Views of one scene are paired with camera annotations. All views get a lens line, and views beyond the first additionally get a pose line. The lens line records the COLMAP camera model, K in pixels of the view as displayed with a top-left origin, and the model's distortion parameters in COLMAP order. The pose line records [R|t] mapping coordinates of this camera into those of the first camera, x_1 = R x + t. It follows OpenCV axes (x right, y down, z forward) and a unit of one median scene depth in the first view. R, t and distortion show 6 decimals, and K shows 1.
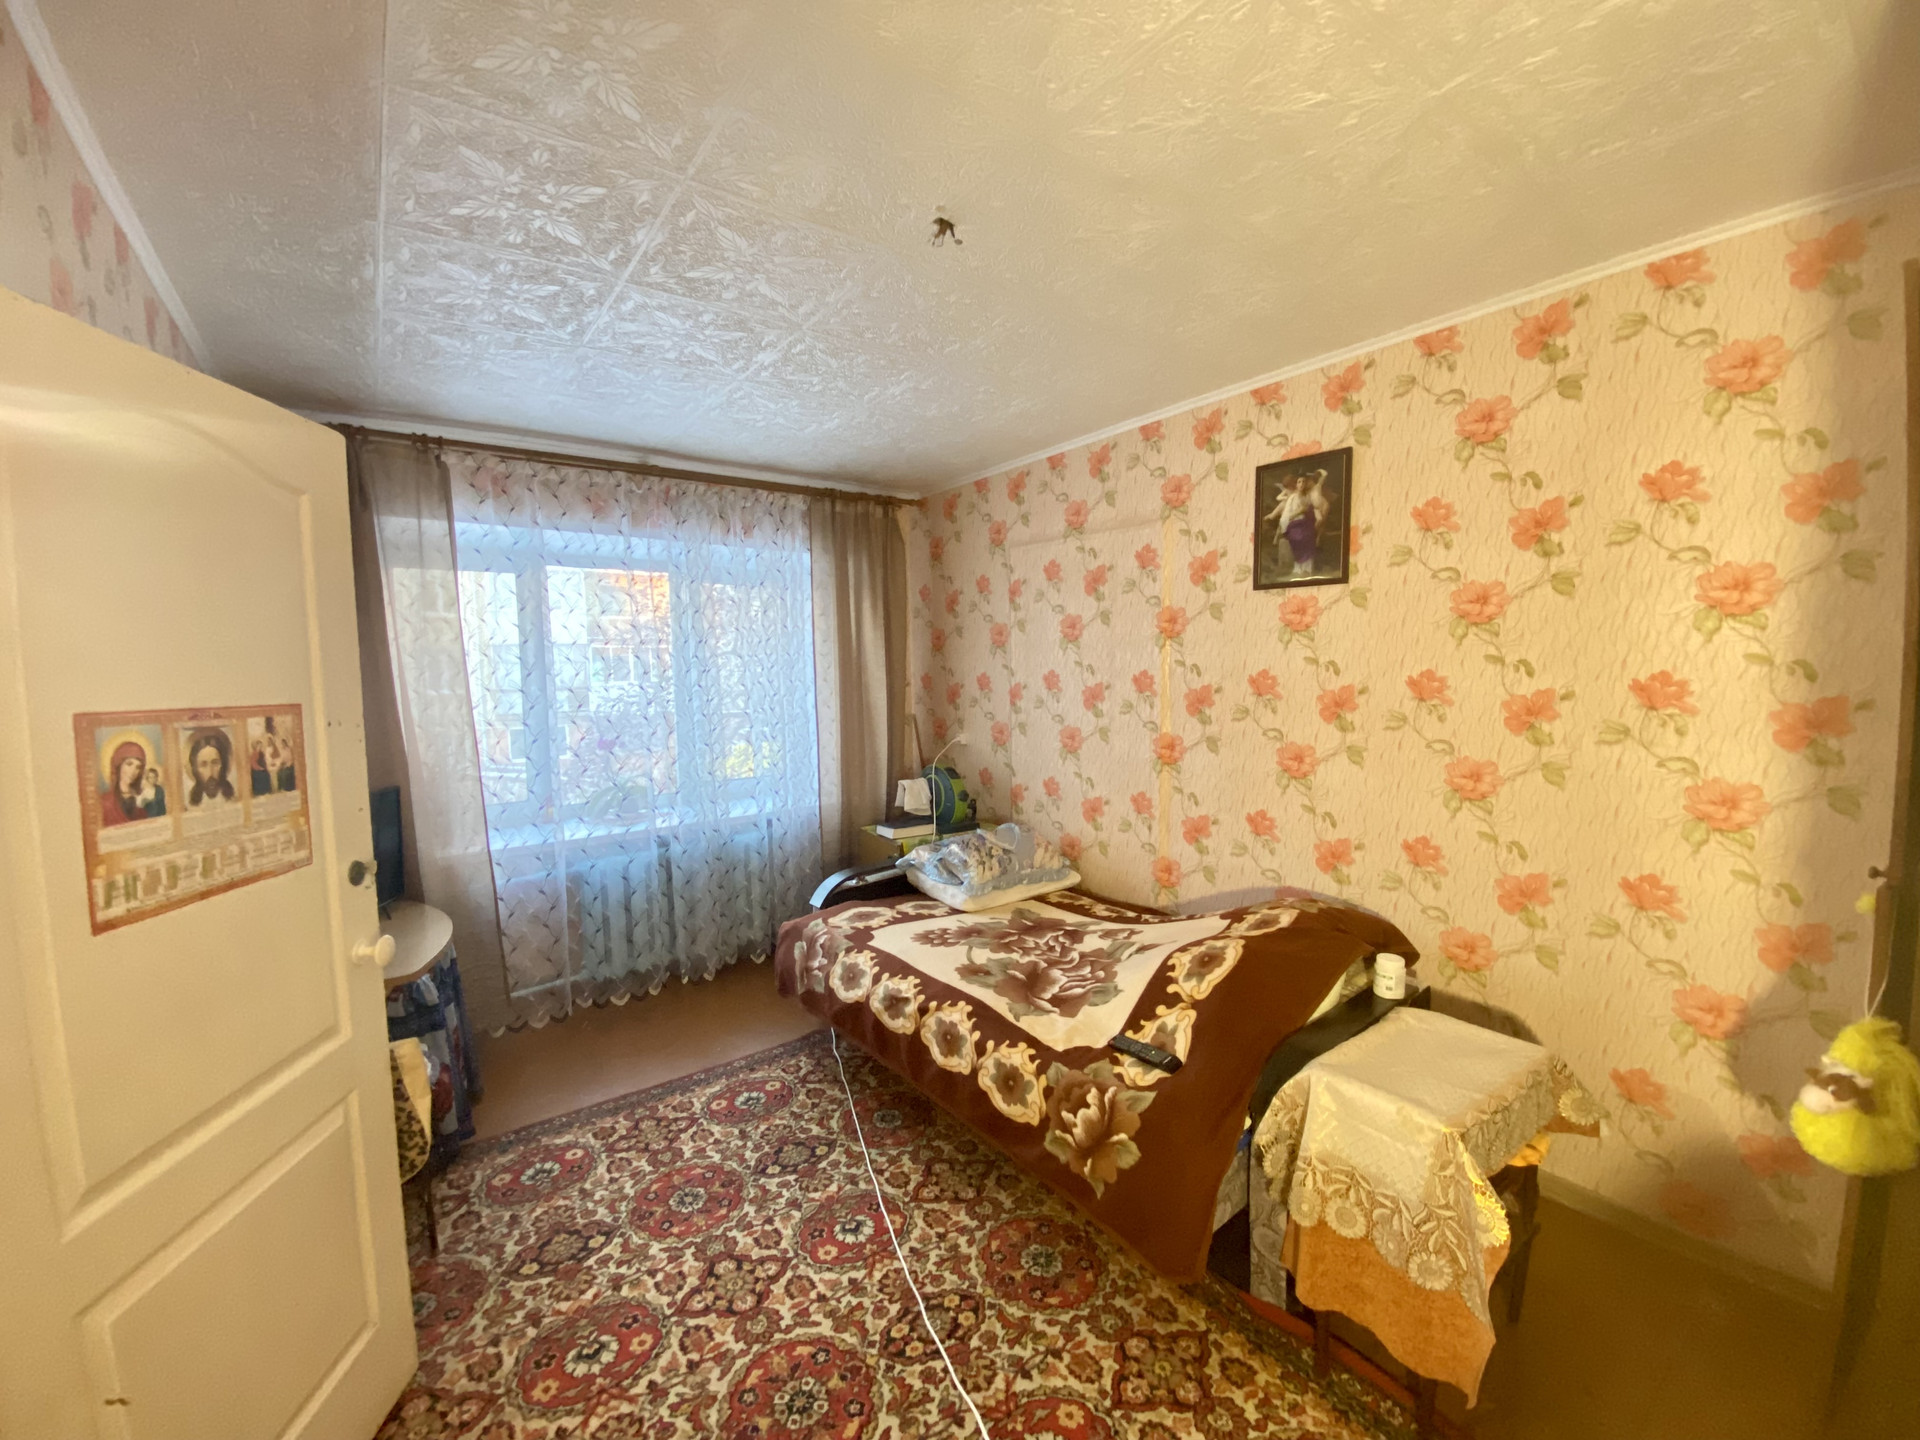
lens RADIAL K [[769.4, 0, 941.7], [0, 769.4, 725.9], [0, 0, 1]] dist [0.020170, -0.001157]
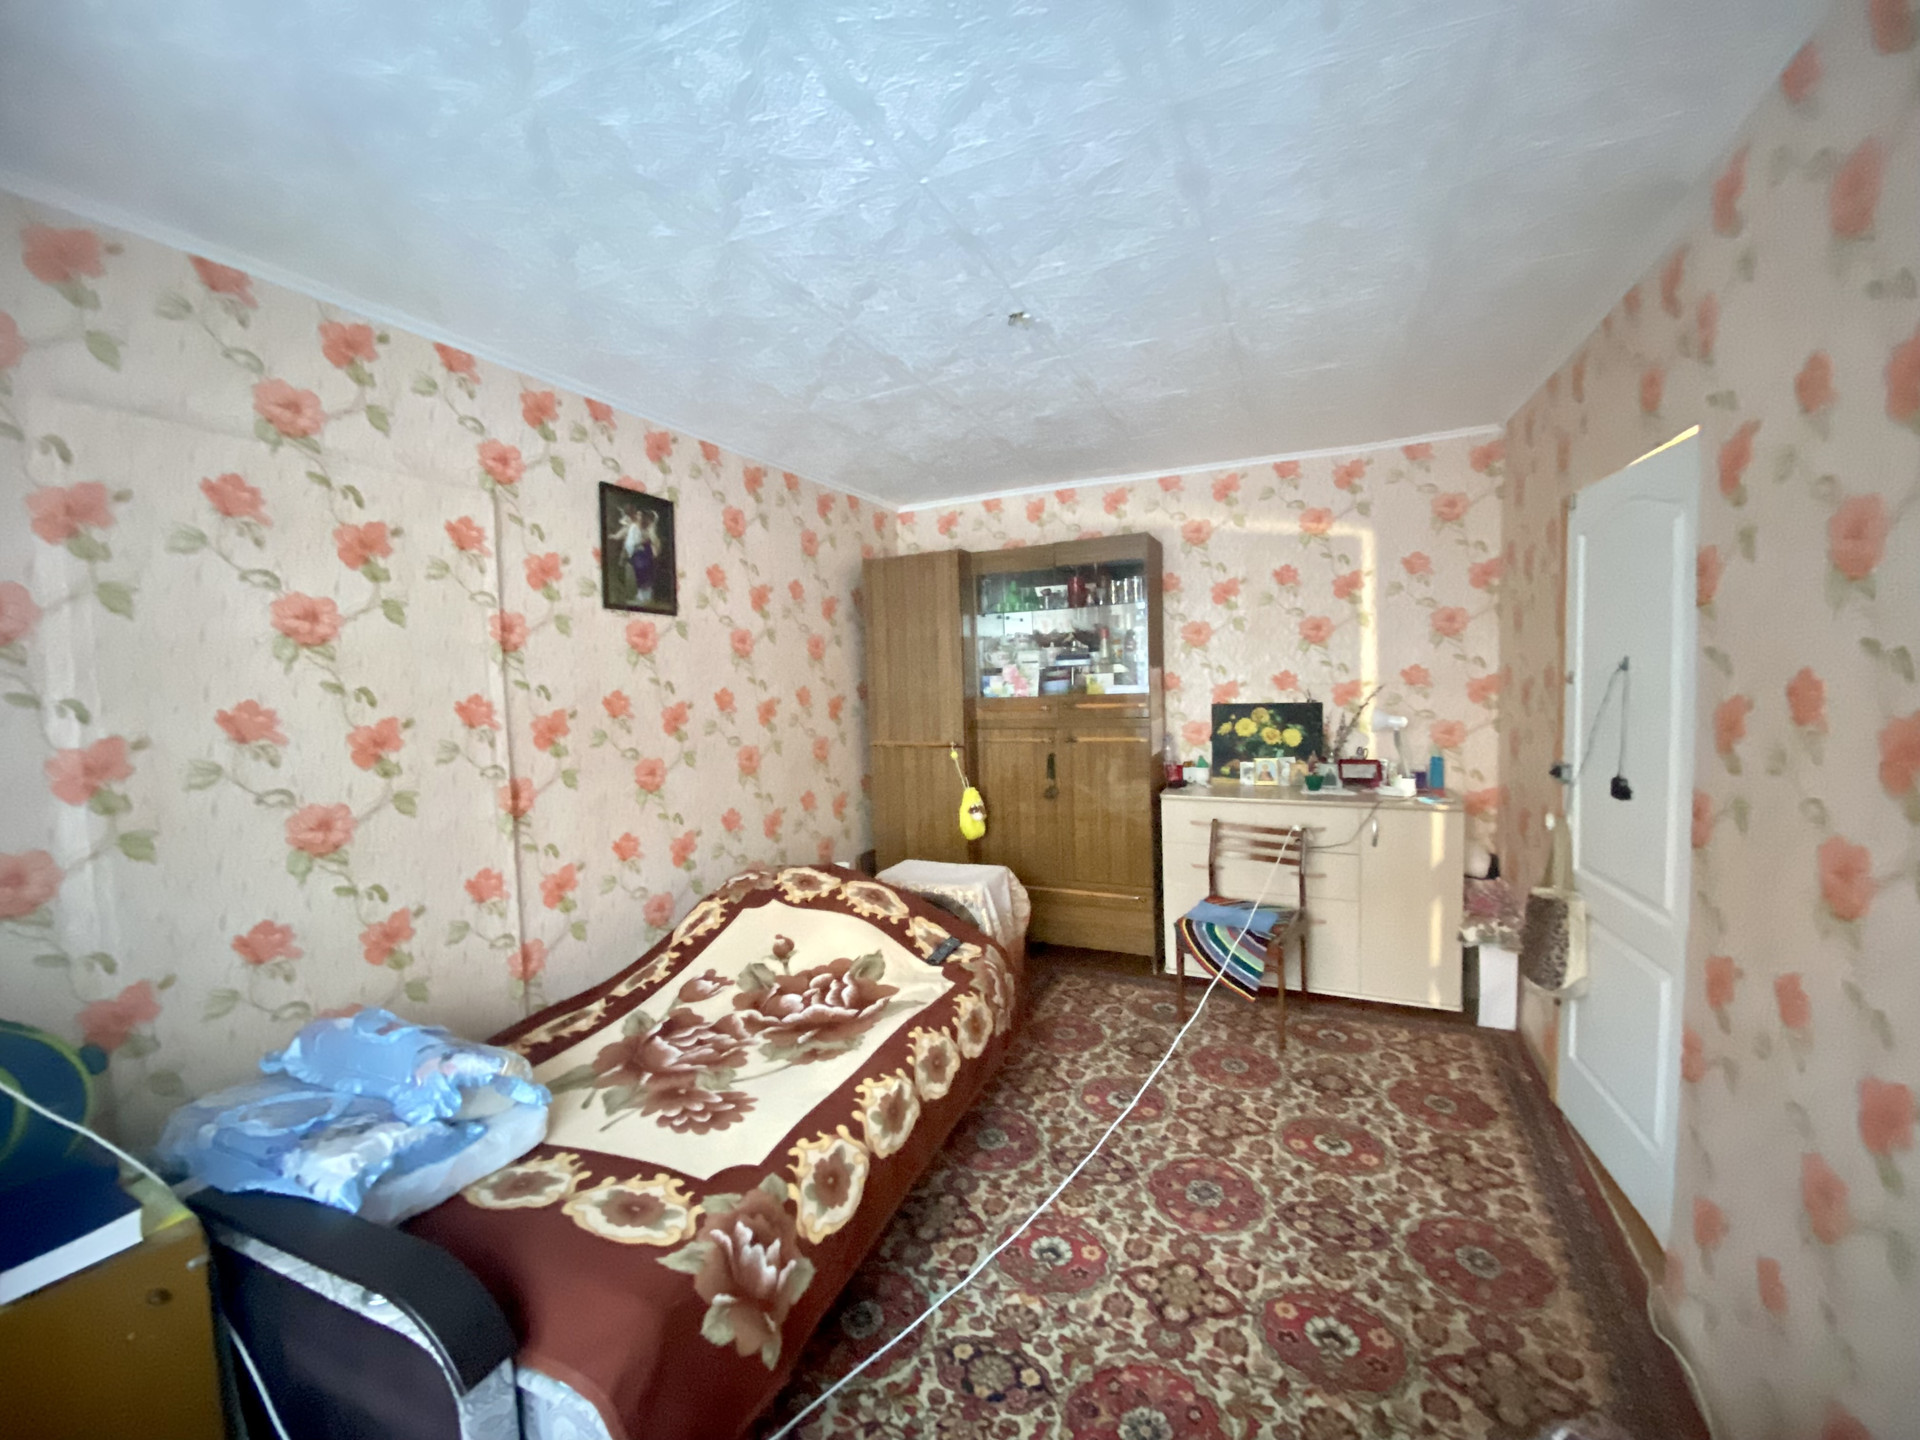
lens RADIAL K [[769.4, 0, 947.5], [0, 769.4, 731.4], [0, 0, 1]] dist [0.020170, -0.001157]
pose [[-0.467881, -0.044037, 0.882694, -0.732738], [0.100557, 0.989619, 0.102673, -0.089911], [-0.878052, 0.136800, -0.458596, 1.222510]]
